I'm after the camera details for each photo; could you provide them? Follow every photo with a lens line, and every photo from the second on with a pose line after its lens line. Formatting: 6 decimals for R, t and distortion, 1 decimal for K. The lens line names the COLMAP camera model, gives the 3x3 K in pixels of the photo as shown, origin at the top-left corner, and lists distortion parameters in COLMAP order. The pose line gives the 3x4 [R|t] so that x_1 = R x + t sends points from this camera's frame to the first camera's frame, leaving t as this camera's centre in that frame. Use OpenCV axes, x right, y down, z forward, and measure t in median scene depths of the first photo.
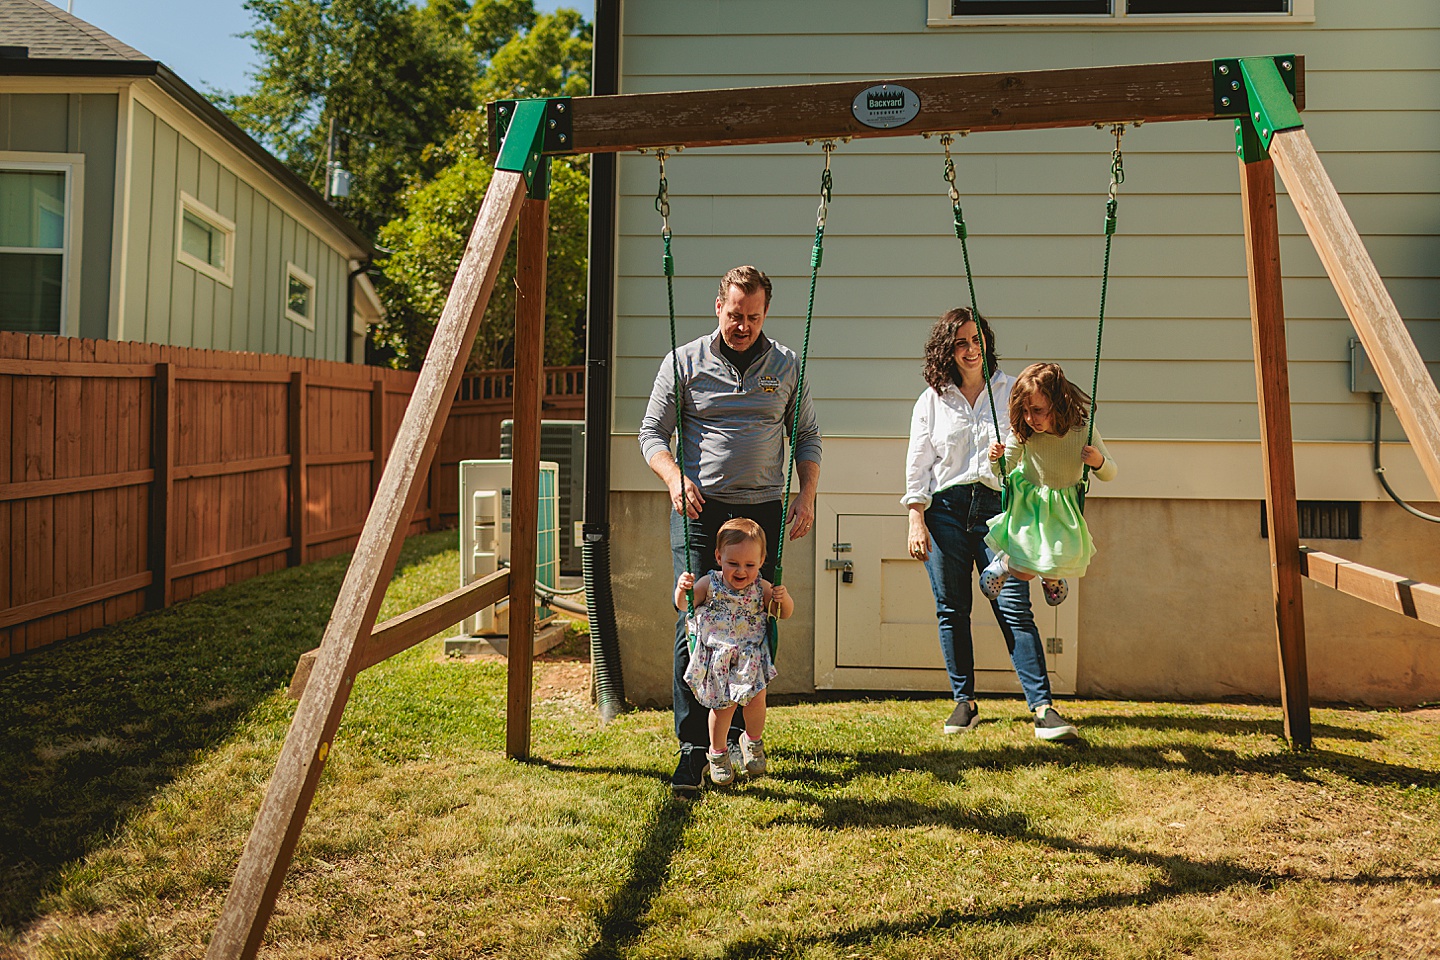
lens RADIAL K [[1367.8, 0, 700.3], [0, 1367.8, 462.9], [0, 0, 1]] dist [0.001503, 0.009089]
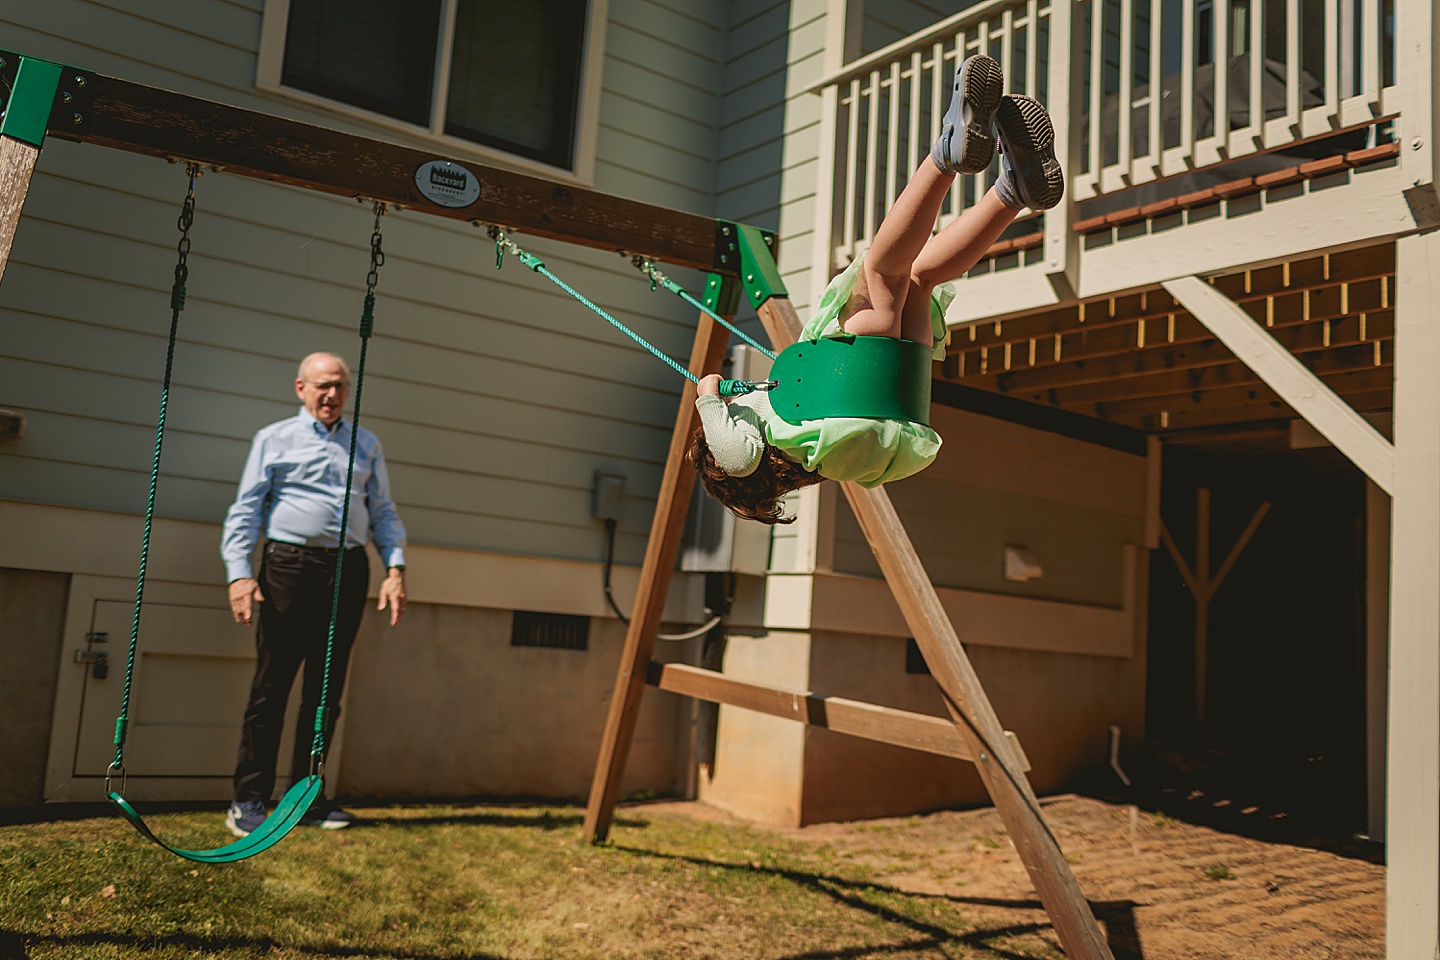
lens RADIAL K [[1354.7, 0, 720.0], [0, 1354.7, 480.0], [0, 0, 1]] dist [-0.006836, 0.000046]
pose [[0.759847, 0.118499, 0.639210, -0.296874], [-0.079979, 0.992817, -0.088978, 0.013531], [-0.645163, 0.016486, 0.763867, 0.155775]]
